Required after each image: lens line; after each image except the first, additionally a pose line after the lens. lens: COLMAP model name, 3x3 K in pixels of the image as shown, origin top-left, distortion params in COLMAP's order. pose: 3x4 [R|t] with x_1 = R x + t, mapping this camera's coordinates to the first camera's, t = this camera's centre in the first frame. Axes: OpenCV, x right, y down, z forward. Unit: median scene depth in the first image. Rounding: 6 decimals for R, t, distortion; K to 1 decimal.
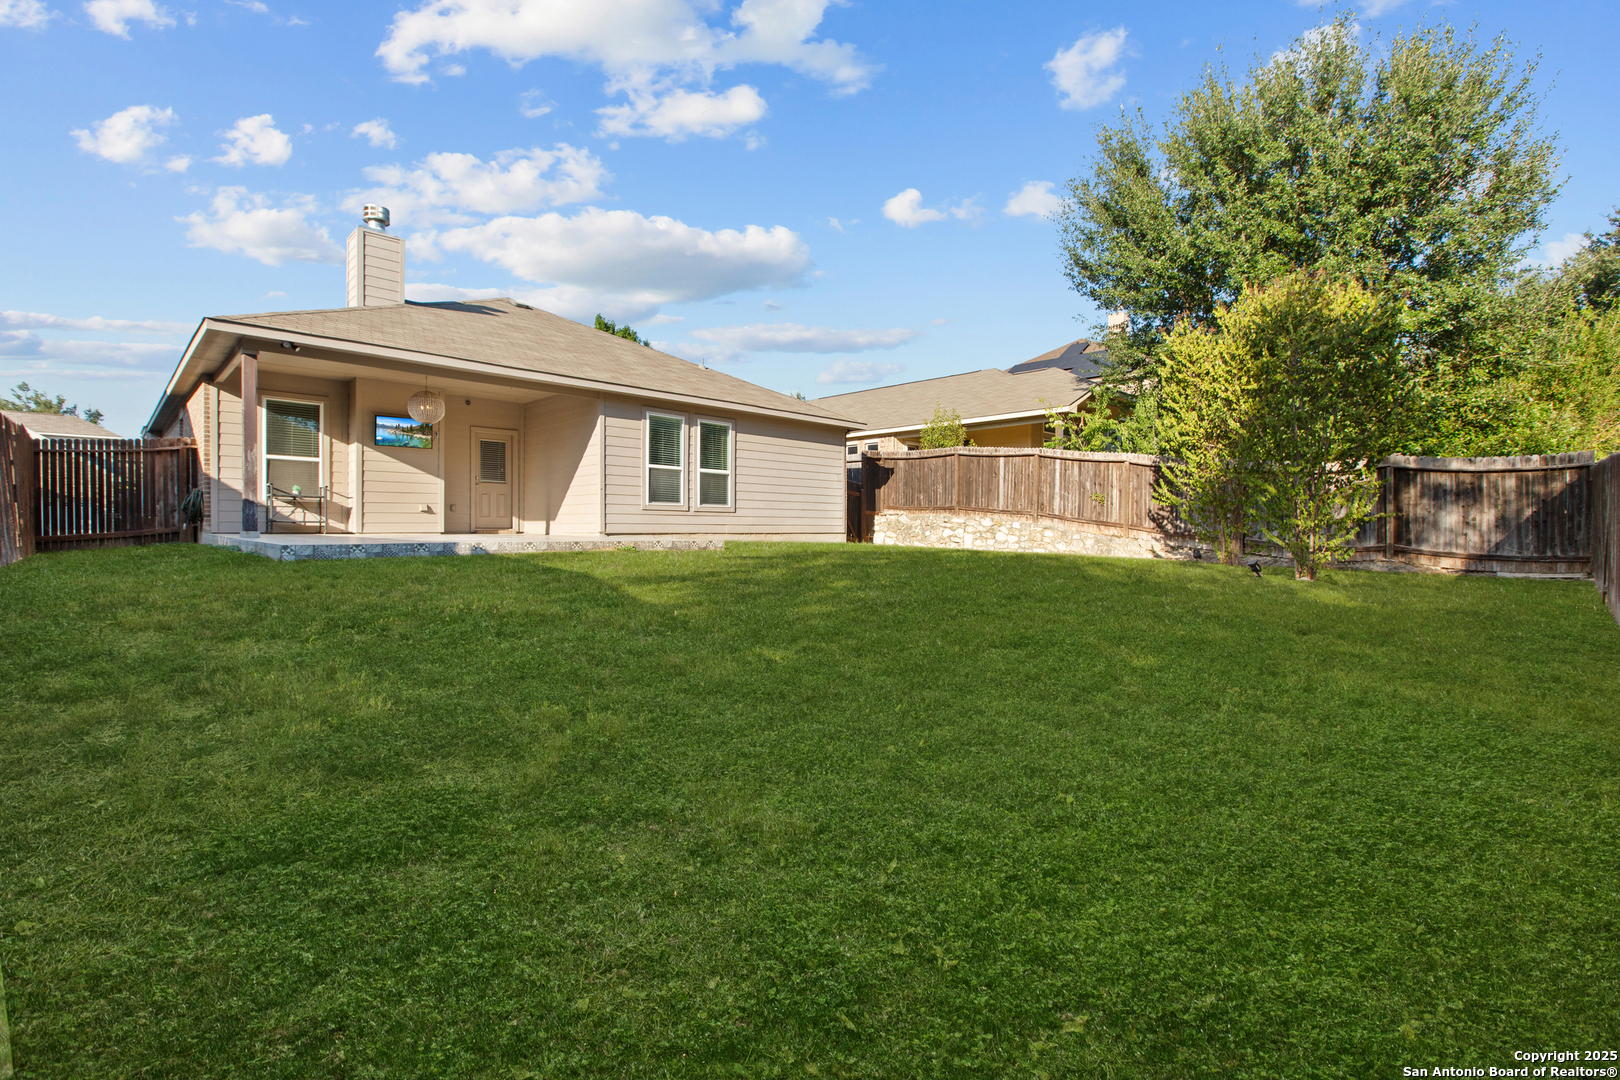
lens RADIAL K [[716.1, 0, 820.4], [0, 716.1, 541.4], [0, 0, 1]] dist [0.002578, -0.000692]
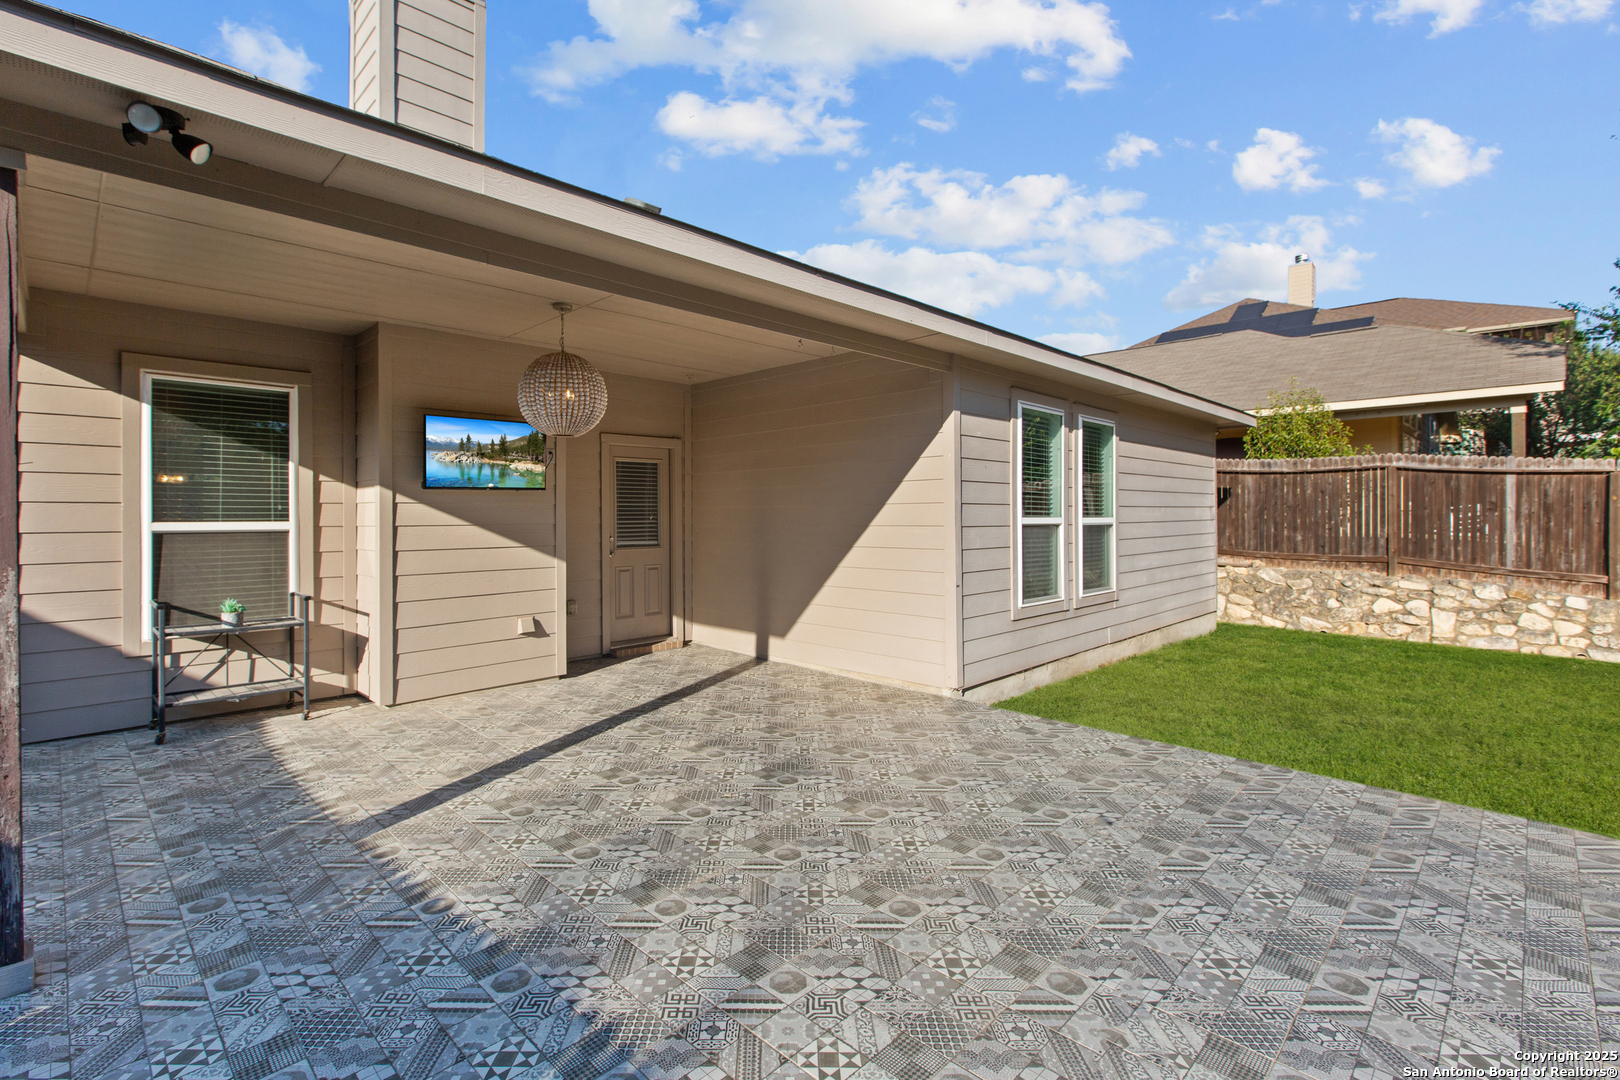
lens RADIAL K [[756.5, 0, 800.5], [0, 756.5, 529.1], [0, 0, 1]] dist [0.005191, 0.000268]
pose [[0.999898, -0.008132, -0.011764, -0.389764], [0.008106, 0.999965, -0.002245, -0.105528], [0.011781, 0.002150, 0.999928, 0.553747]]
